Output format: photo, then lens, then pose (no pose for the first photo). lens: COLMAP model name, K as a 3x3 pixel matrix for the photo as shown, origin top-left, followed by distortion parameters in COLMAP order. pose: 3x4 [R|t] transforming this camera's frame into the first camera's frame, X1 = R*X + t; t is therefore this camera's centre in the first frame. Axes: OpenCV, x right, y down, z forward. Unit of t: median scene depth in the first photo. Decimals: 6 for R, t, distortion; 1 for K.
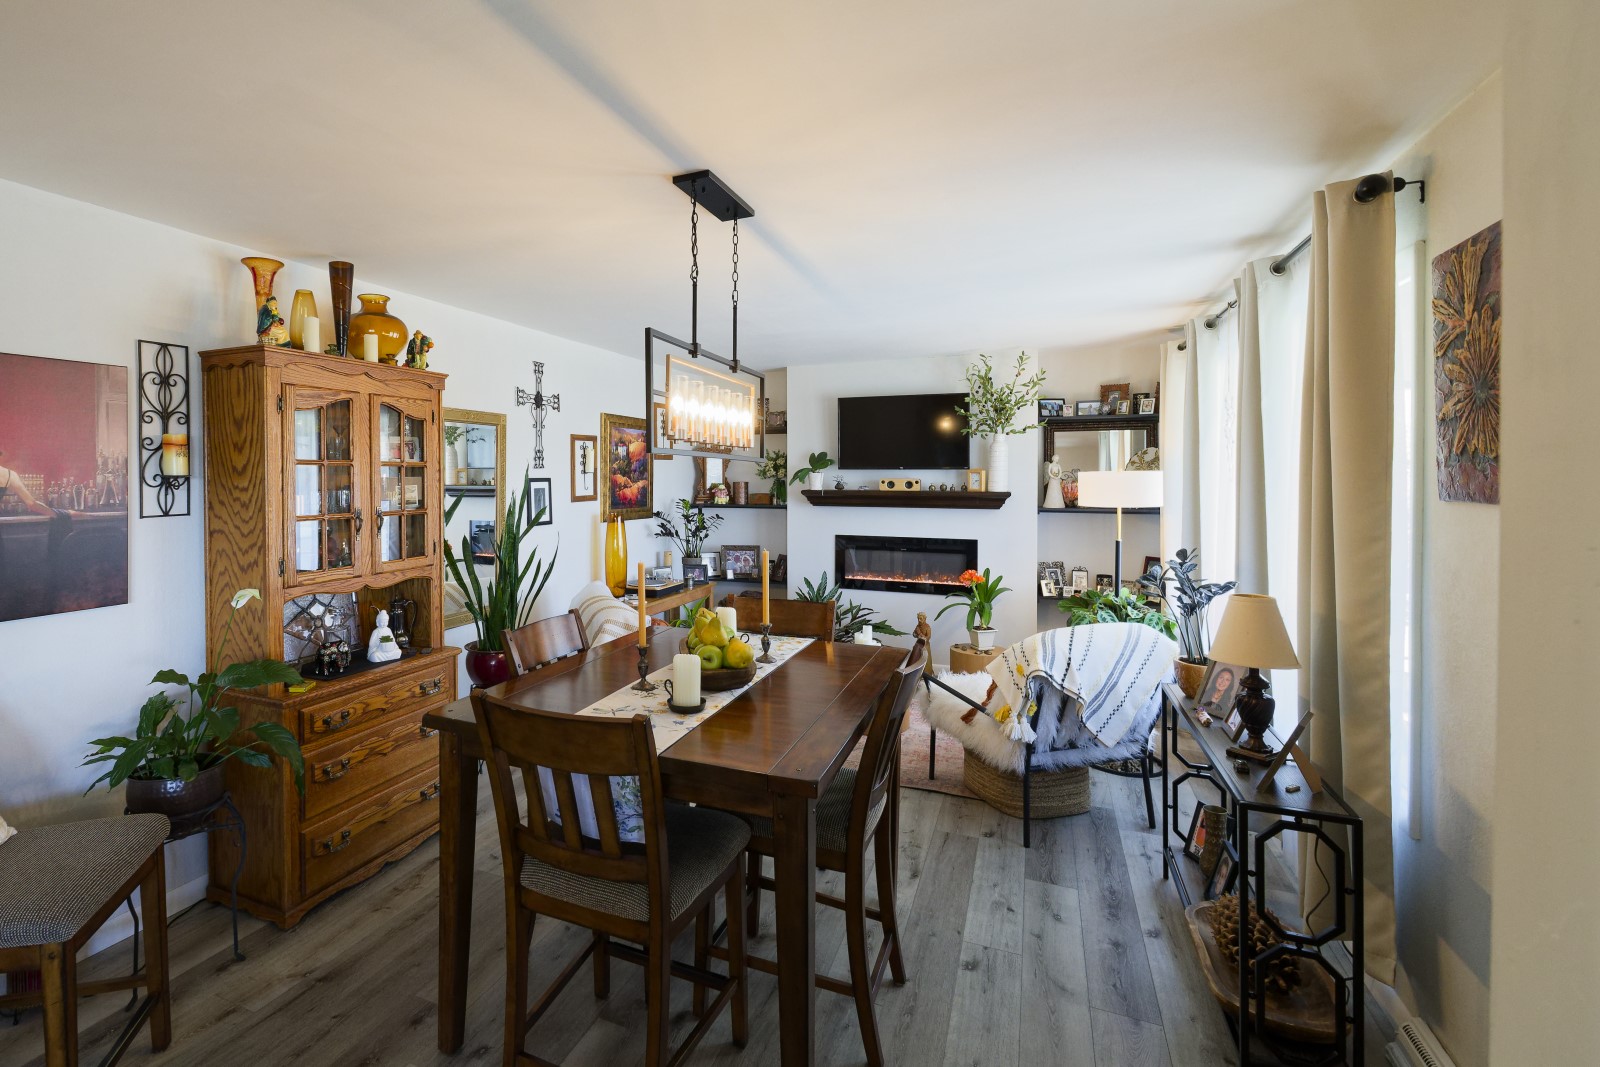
lens RADIAL K [[747.4, 0, 695.9], [0, 747.4, 480.7], [0, 0, 1]] dist [-0.002644, 0.000371]
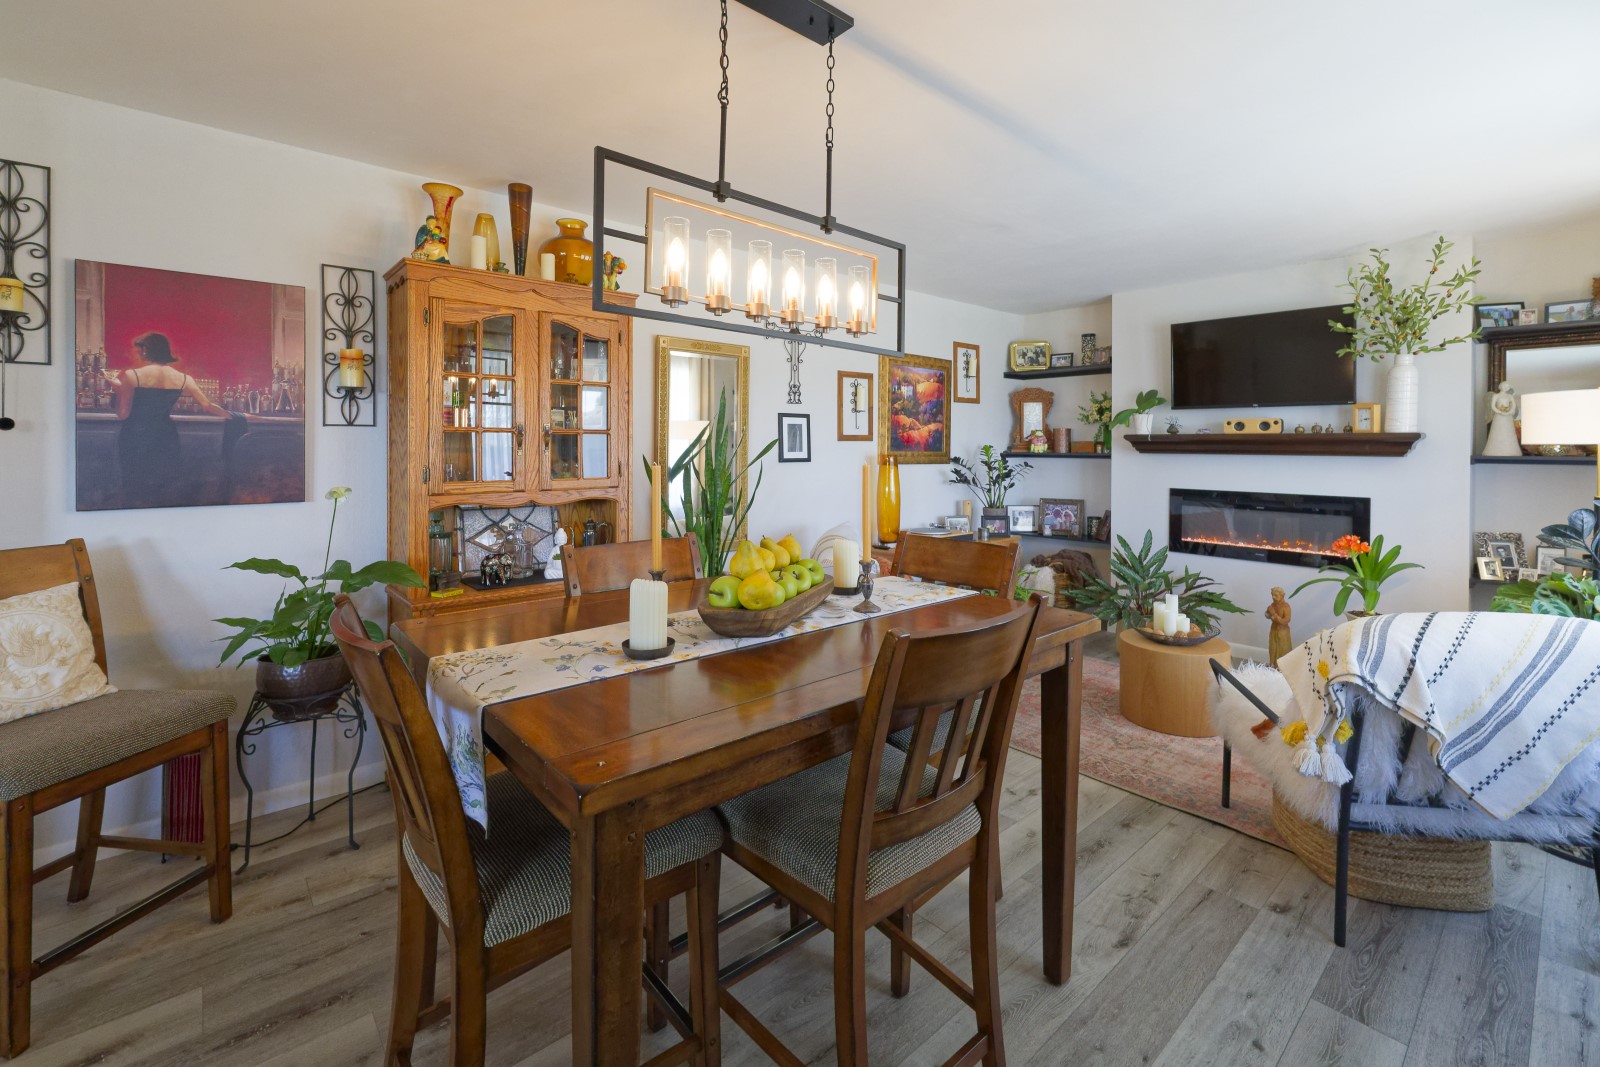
lens RADIAL K [[681.8, 0, 839.3], [0, 681.8, 452.8], [0, 0, 1]] dist [0.001396, -0.000429]
pose [[0.921328, 0.006346, -0.388735, 0.224456], [-0.006339, 0.999979, 0.001301, 0.053843], [0.388735, 0.001266, 0.921349, 0.235086]]
